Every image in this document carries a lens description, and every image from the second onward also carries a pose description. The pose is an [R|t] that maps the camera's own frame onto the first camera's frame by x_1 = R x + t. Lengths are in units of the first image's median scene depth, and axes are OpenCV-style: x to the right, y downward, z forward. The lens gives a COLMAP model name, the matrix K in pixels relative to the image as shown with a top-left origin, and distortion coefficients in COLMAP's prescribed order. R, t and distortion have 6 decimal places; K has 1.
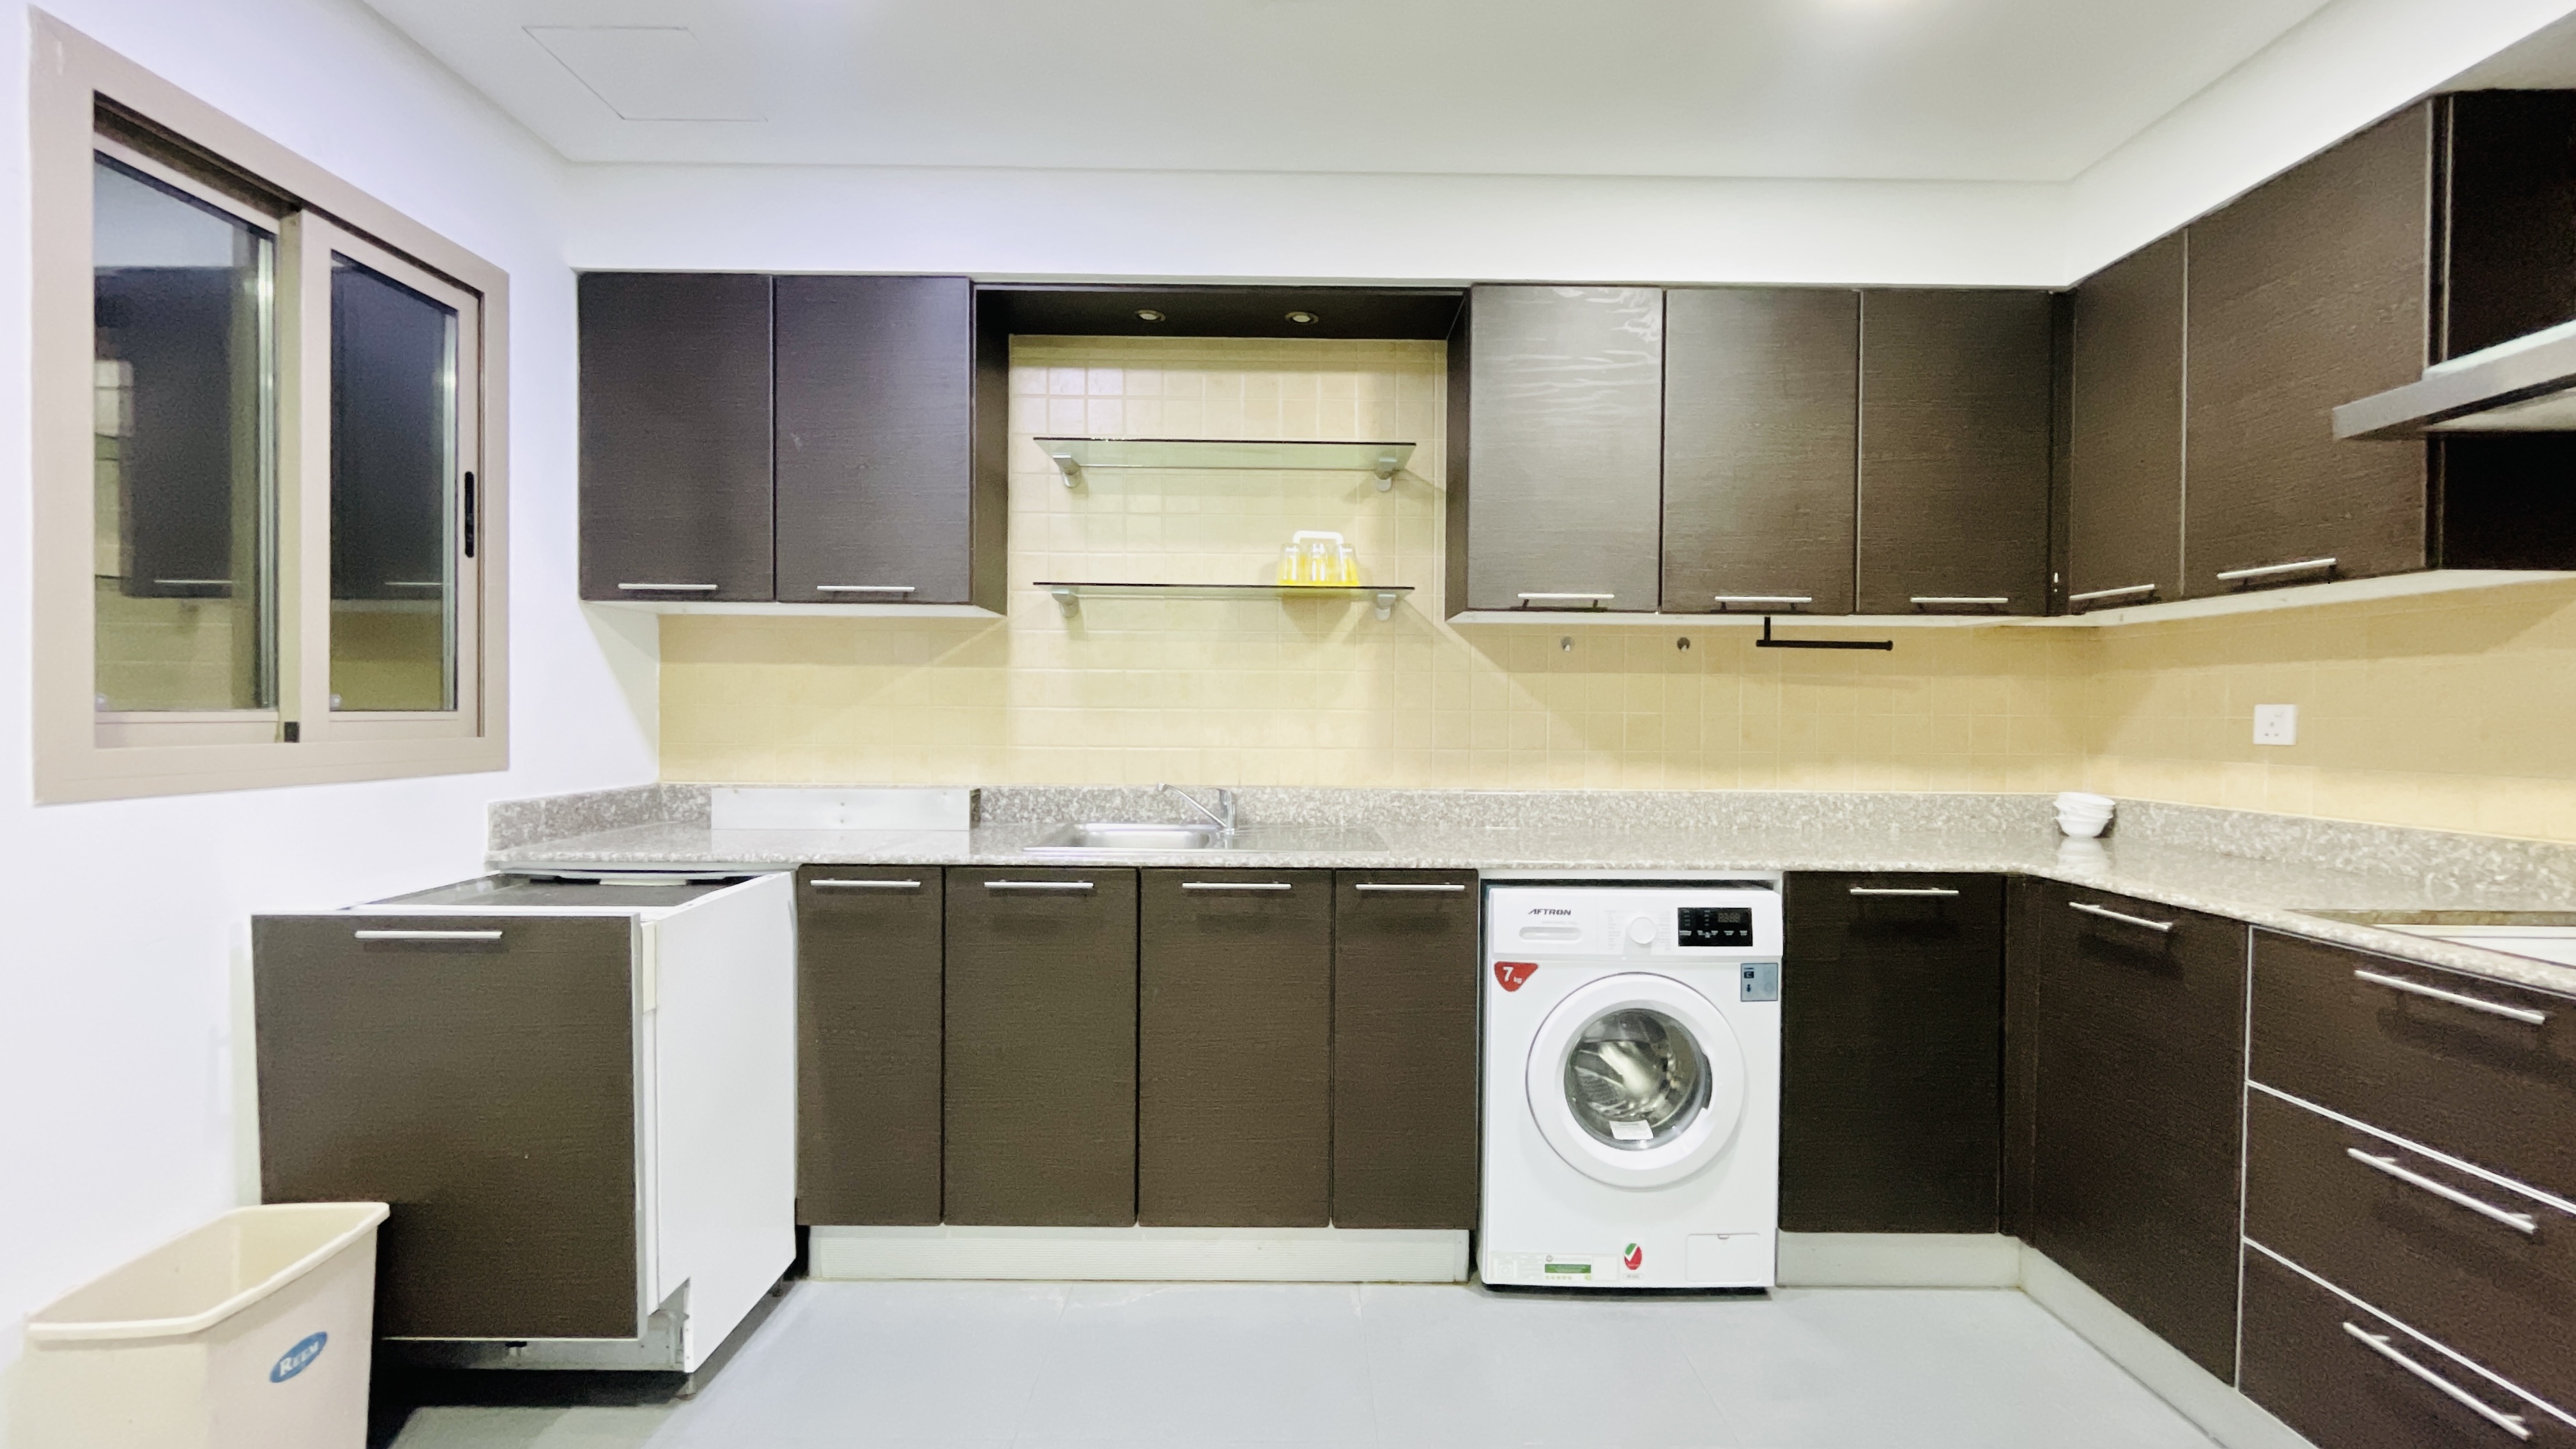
lens RADIAL K [[1044.0, 0, 1288.0], [0, 1044.0, 724.5], [0, 0, 1]] dist [-0.001348, -0.000245]
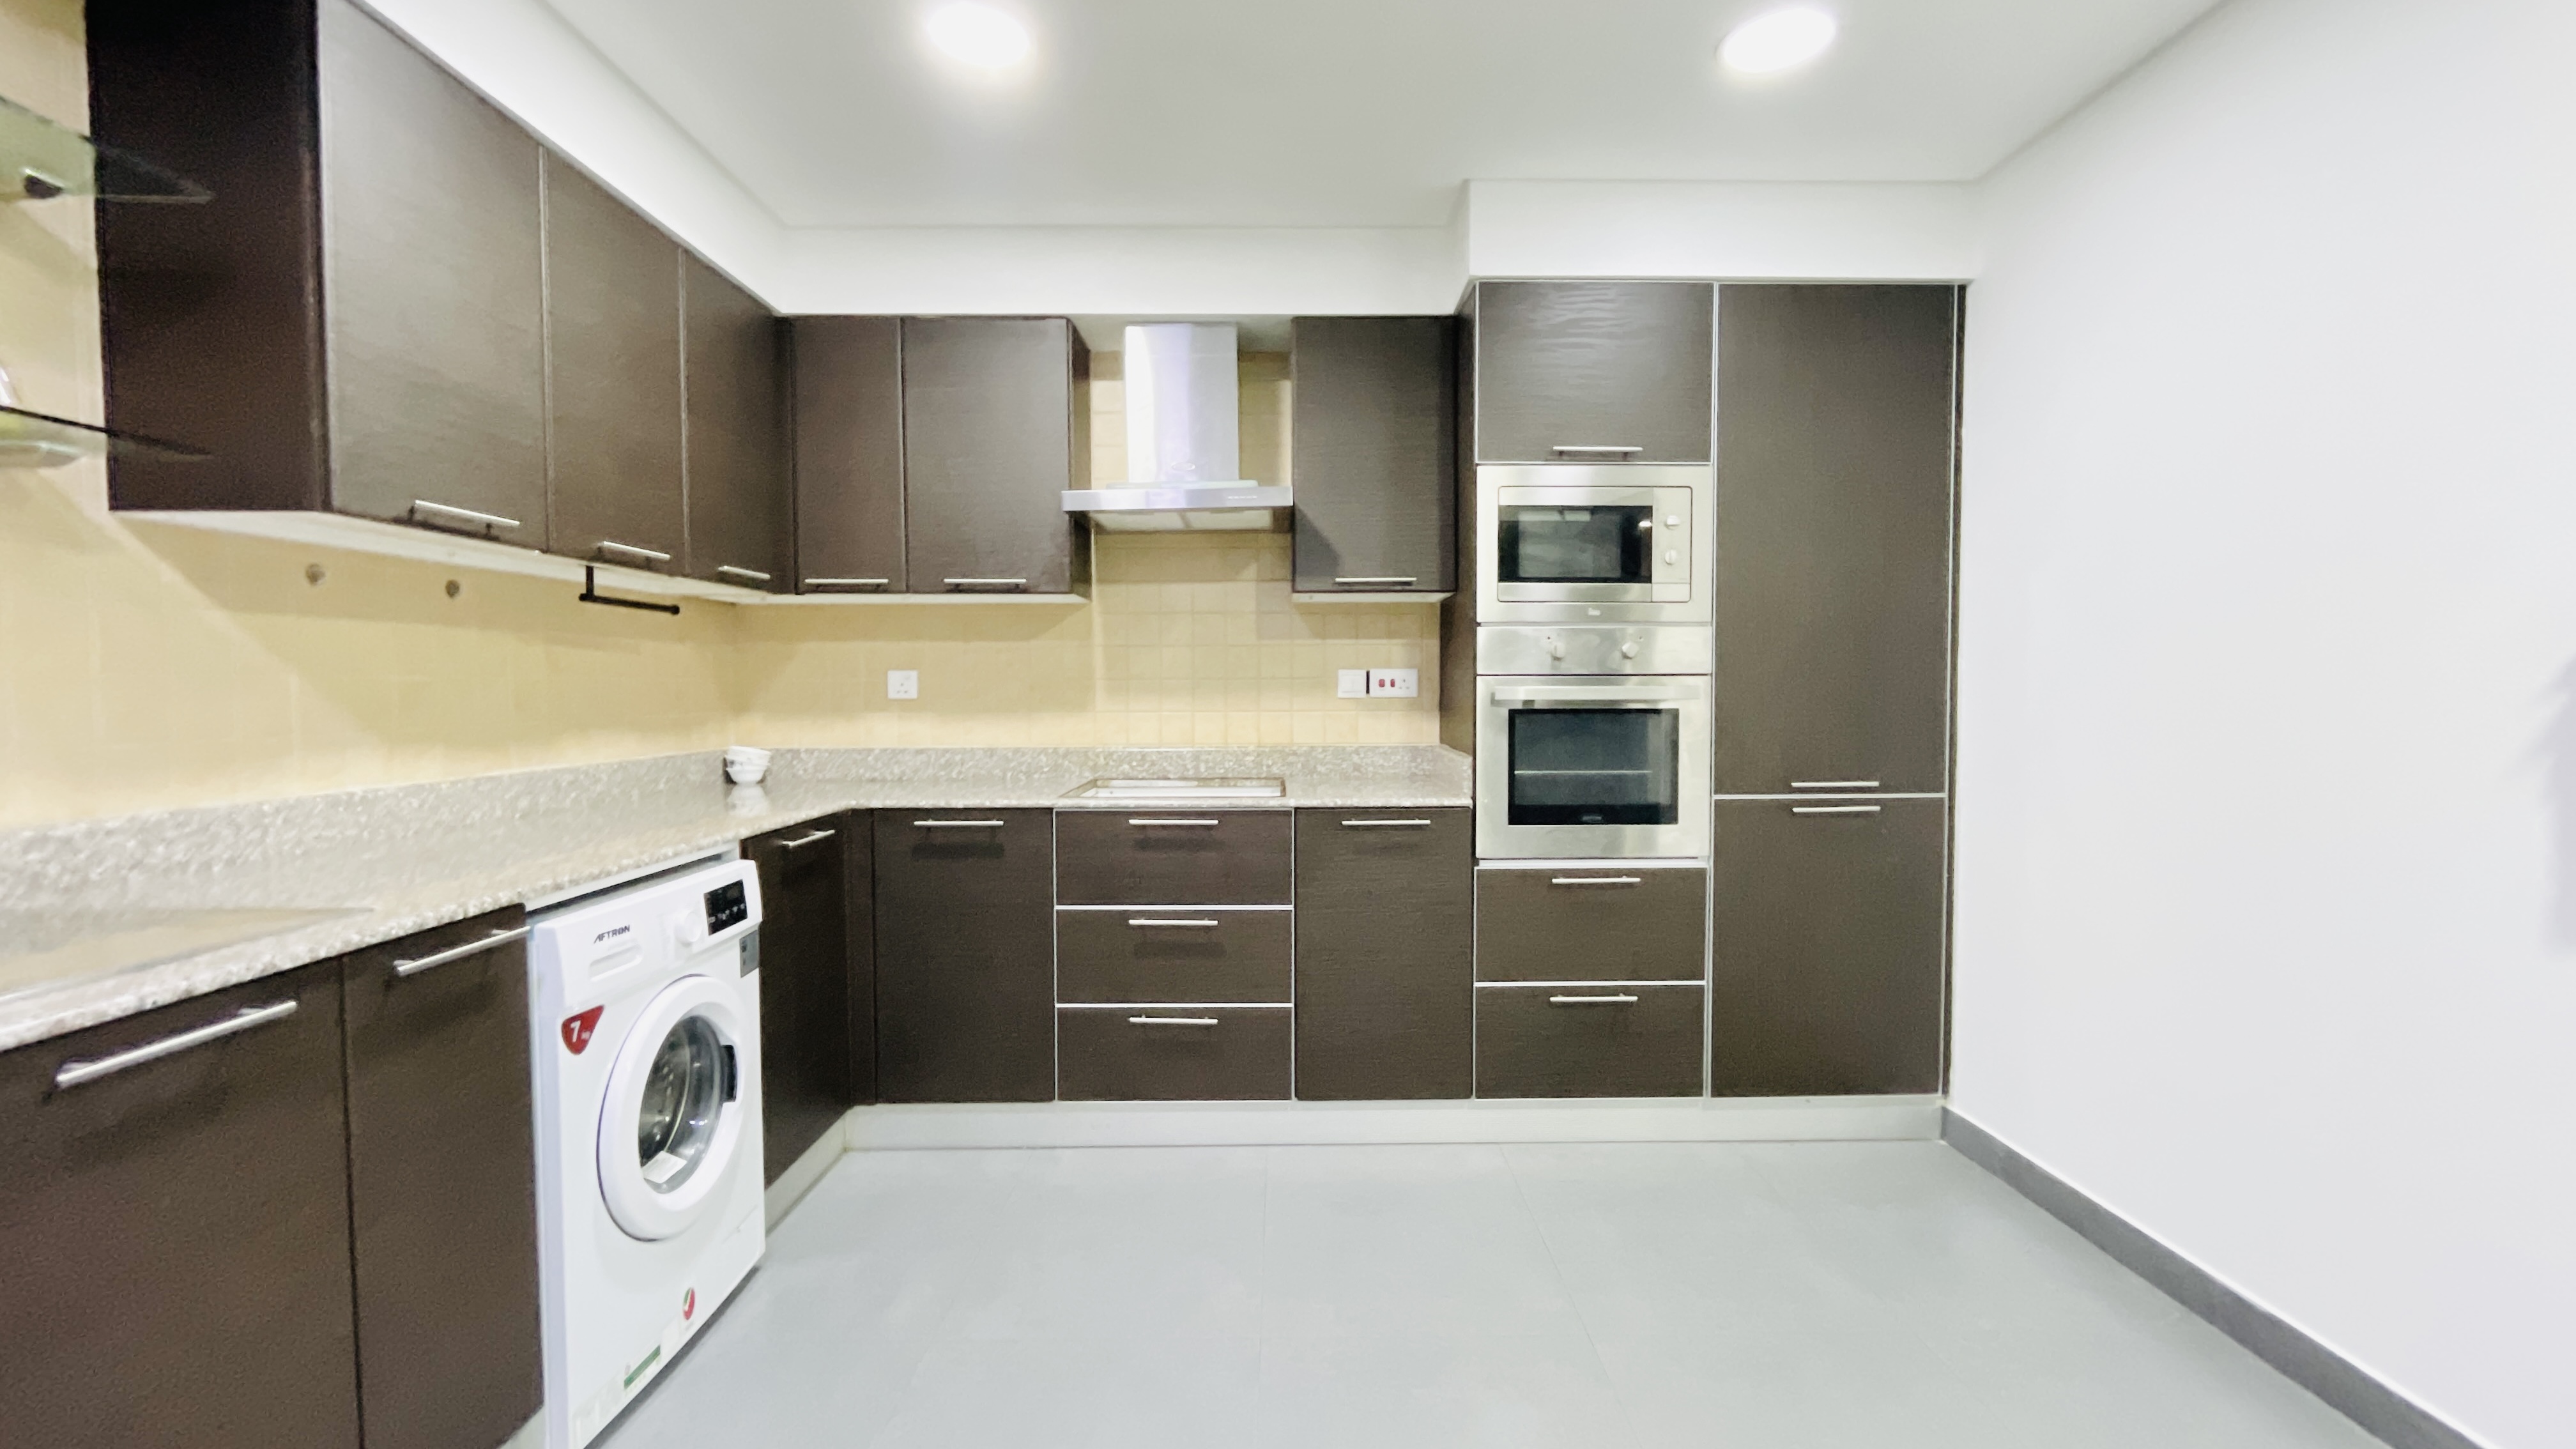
lens RADIAL K [[1044.0, 0, 1288.0], [0, 1044.0, 724.5], [0, 0, 1]] dist [-0.001348, -0.000245]
pose [[0.005924, -0.045307, 0.998956, -0.455297], [0.014618, 0.998870, 0.045217, -0.002410], [-0.999876, 0.014335, 0.006579, 0.438466]]
